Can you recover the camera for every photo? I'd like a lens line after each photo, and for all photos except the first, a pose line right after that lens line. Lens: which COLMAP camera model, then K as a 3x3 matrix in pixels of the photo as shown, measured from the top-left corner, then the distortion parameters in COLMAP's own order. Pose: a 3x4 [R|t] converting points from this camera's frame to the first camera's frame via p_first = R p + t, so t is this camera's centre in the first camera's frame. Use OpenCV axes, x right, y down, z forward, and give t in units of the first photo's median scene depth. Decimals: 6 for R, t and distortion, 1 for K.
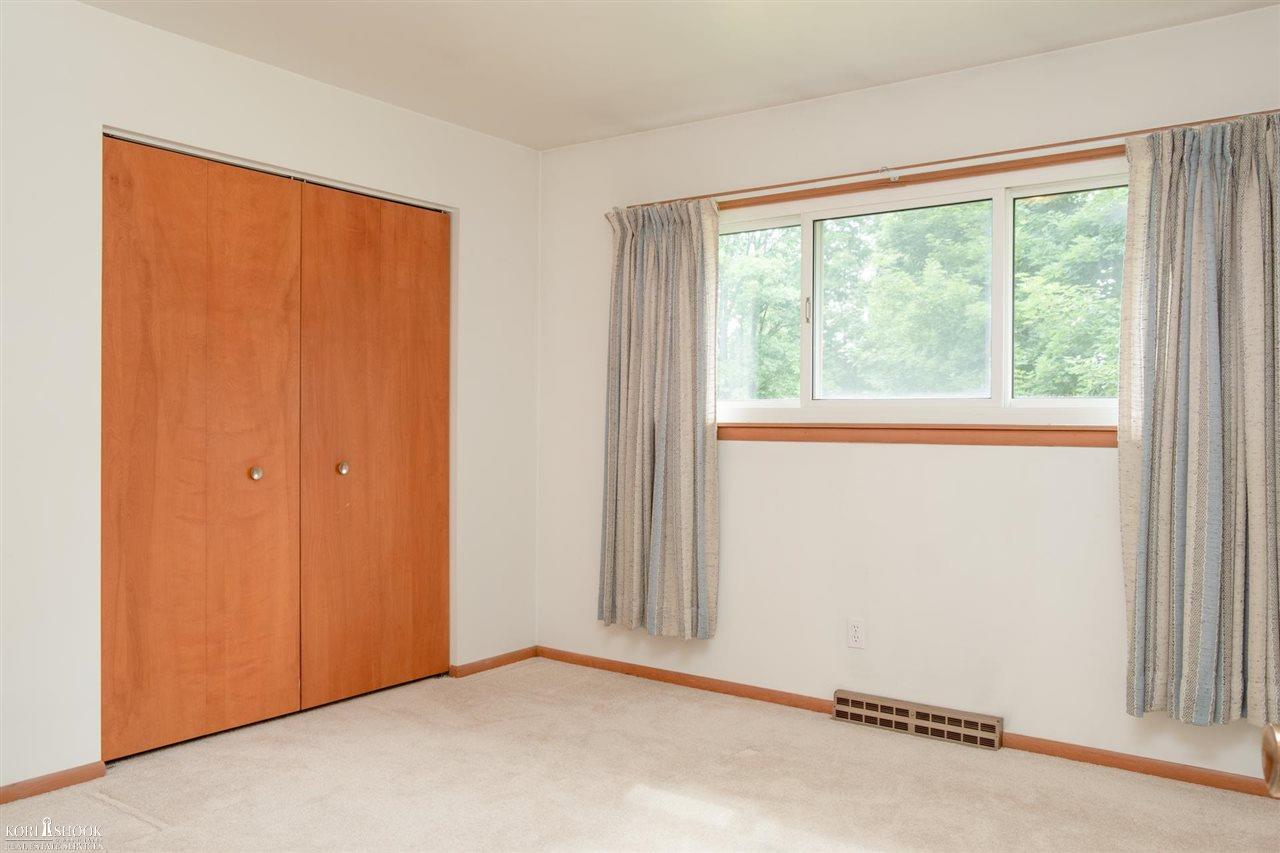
lens RADIAL K [[1008.0, 0, 640.0], [0, 1008.0, 426.5], [0, 0, 1]] dist [-0.000696, -0.000170]
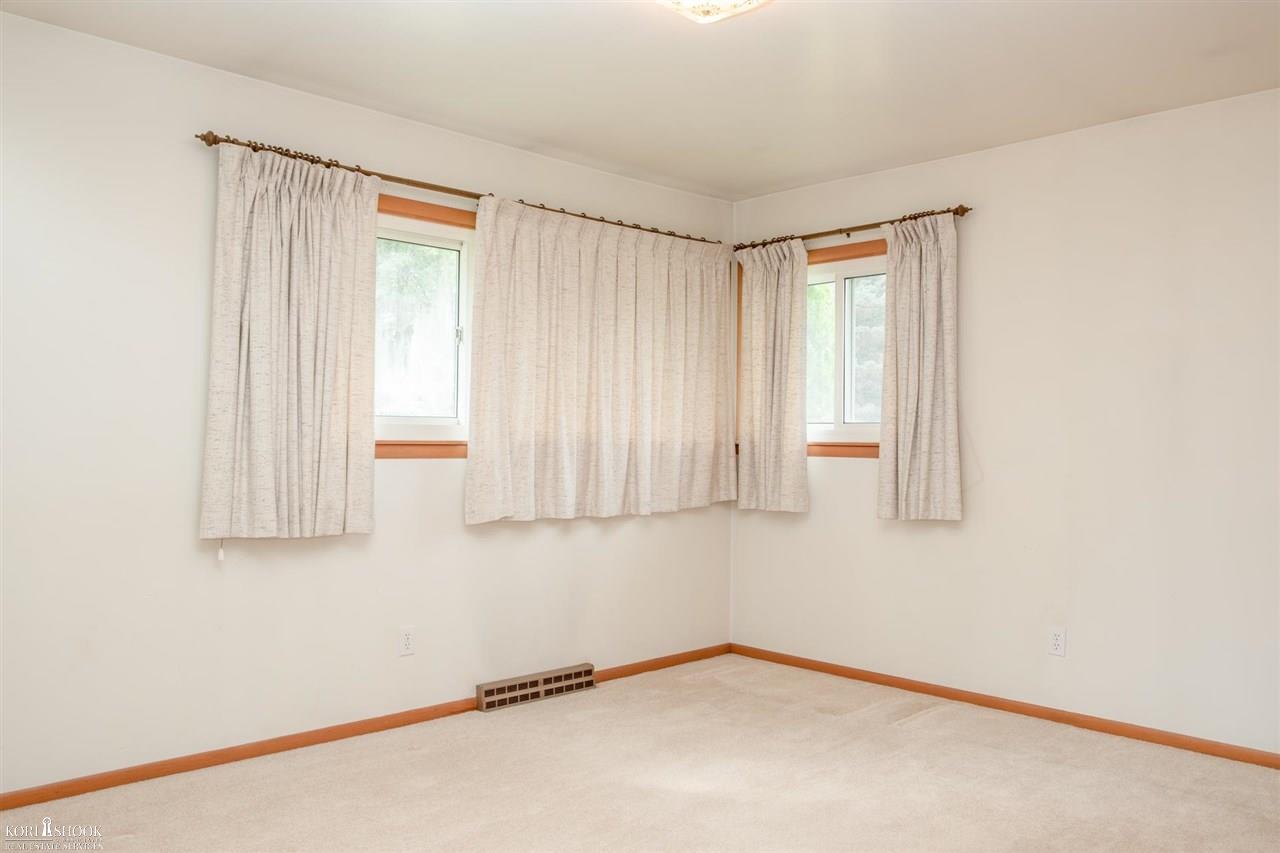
lens RADIAL K [[1008.0, 0, 640.0], [0, 1008.0, 426.5], [0, 0, 1]] dist [-0.000696, -0.000170]
pose [[0.182855, 0.008867, 0.983100, -0.904921], [0.006832, 0.999924, -0.010289, -0.005365], [-0.983116, 0.008598, 0.182780, 0.676328]]
